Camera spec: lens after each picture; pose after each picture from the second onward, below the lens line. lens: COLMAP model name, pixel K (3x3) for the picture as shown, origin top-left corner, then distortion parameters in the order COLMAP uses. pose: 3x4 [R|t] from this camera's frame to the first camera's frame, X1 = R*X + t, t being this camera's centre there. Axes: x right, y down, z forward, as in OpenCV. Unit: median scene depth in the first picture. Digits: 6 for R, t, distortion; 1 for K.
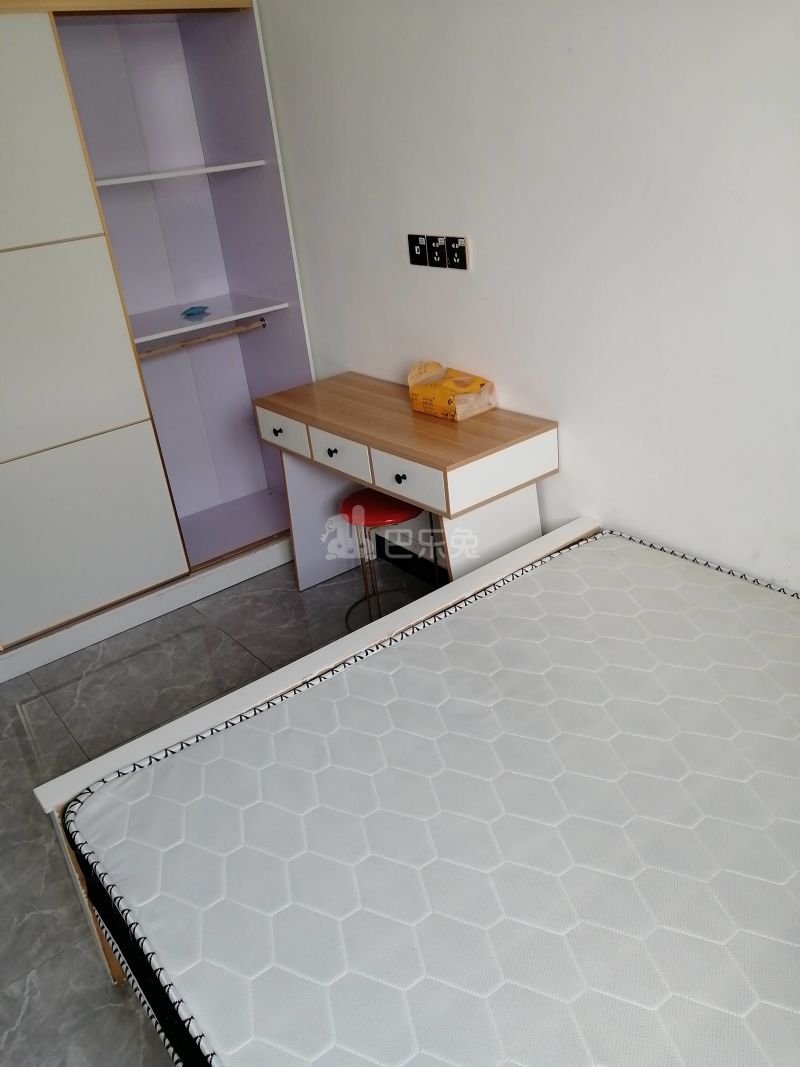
lens RADIAL K [[857.5, 0, 384.0], [0, 857.5, 532.7], [0, 0, 1]] dist [-0.009305, 0.011868]
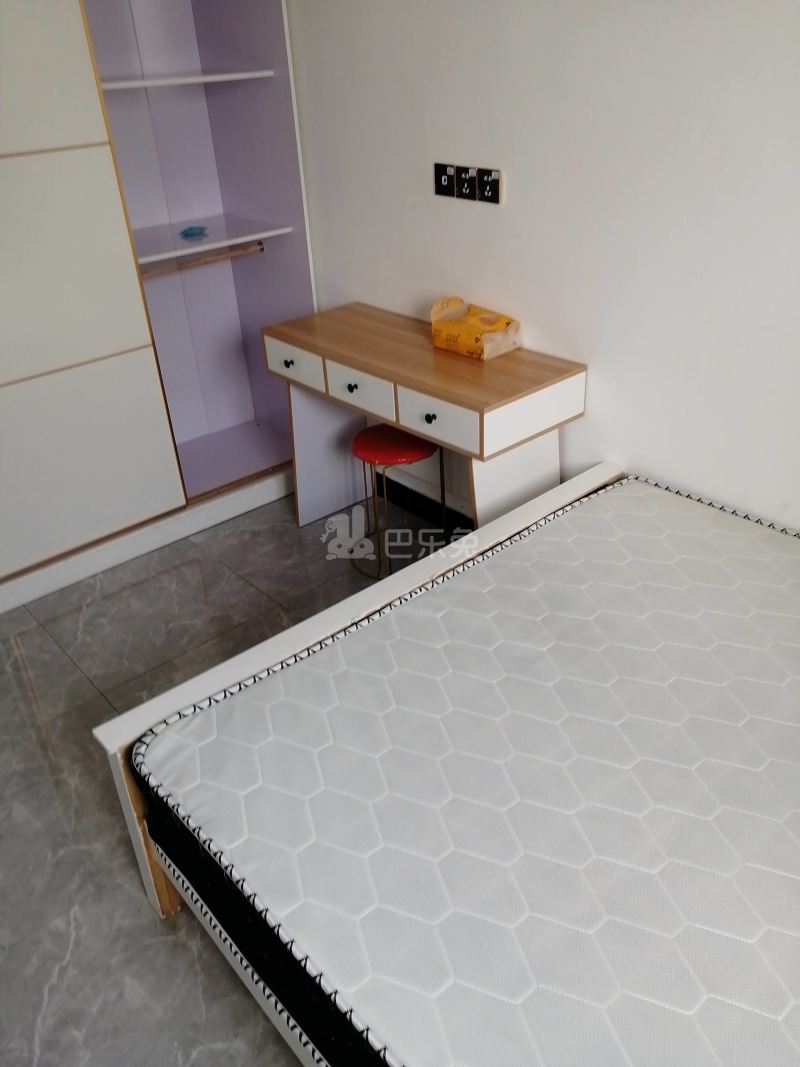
lens RADIAL K [[857.5, 0, 384.0], [0, 857.5, 532.7], [0, 0, 1]] dist [-0.009305, 0.011868]
pose [[0.996503, 0.020645, 0.080967, -0.103255], [-0.027228, 0.996336, 0.081070, -0.009295], [-0.078996, -0.082992, 0.993414, 0.011346]]
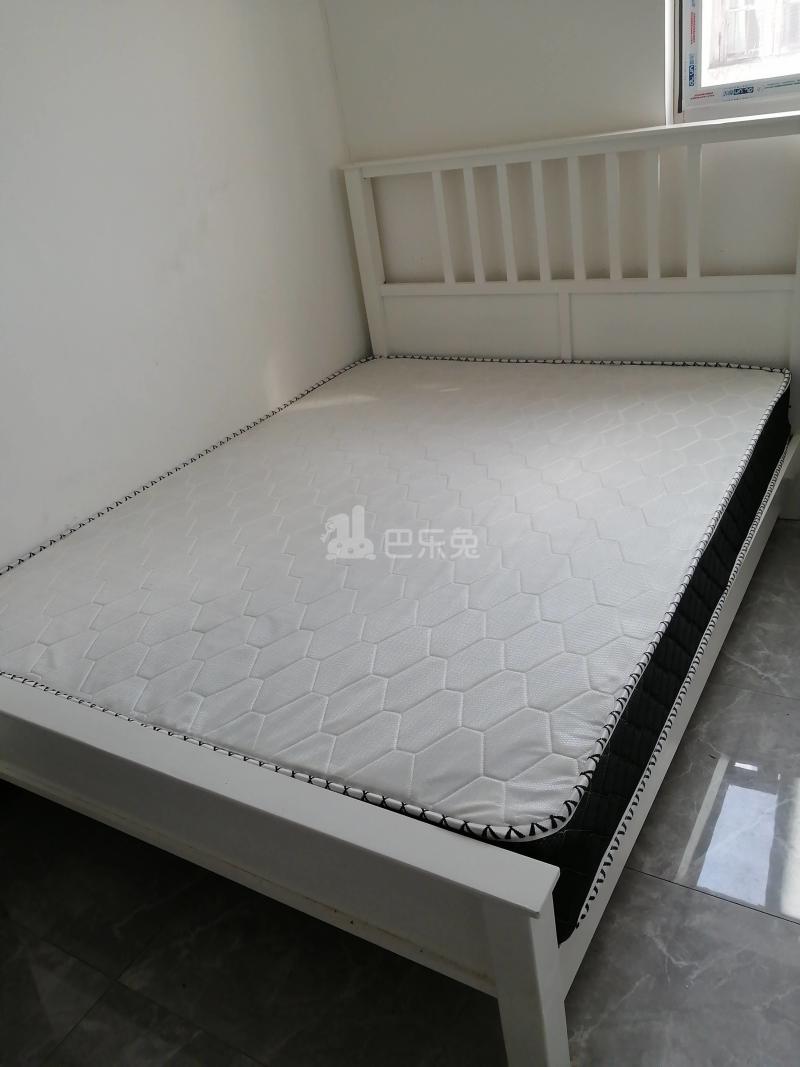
lens RADIAL K [[857.5, 0, 384.0], [0, 857.5, 532.7], [0, 0, 1]] dist [-0.009305, 0.011868]
pose [[-0.346490, -0.303231, 0.887691, -0.690514], [0.554732, 0.696873, 0.454576, -0.238902], [-0.756450, 0.649937, -0.073248, 0.790674]]
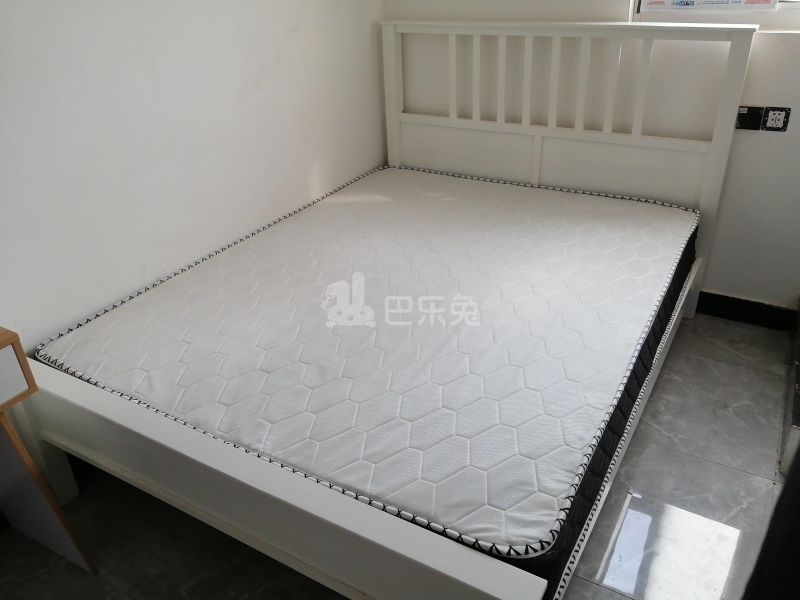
lens RADIAL K [[643.0, 0, 400.0], [0, 643.0, 300.0], [0, 0, 1]] dist [-0.009305, 0.011868]
pose [[-0.359642, -0.345286, 0.866854, -0.673606], [0.465967, 0.738422, 0.487450, -0.271919], [-0.808413, 0.579233, -0.104676, 0.812207]]
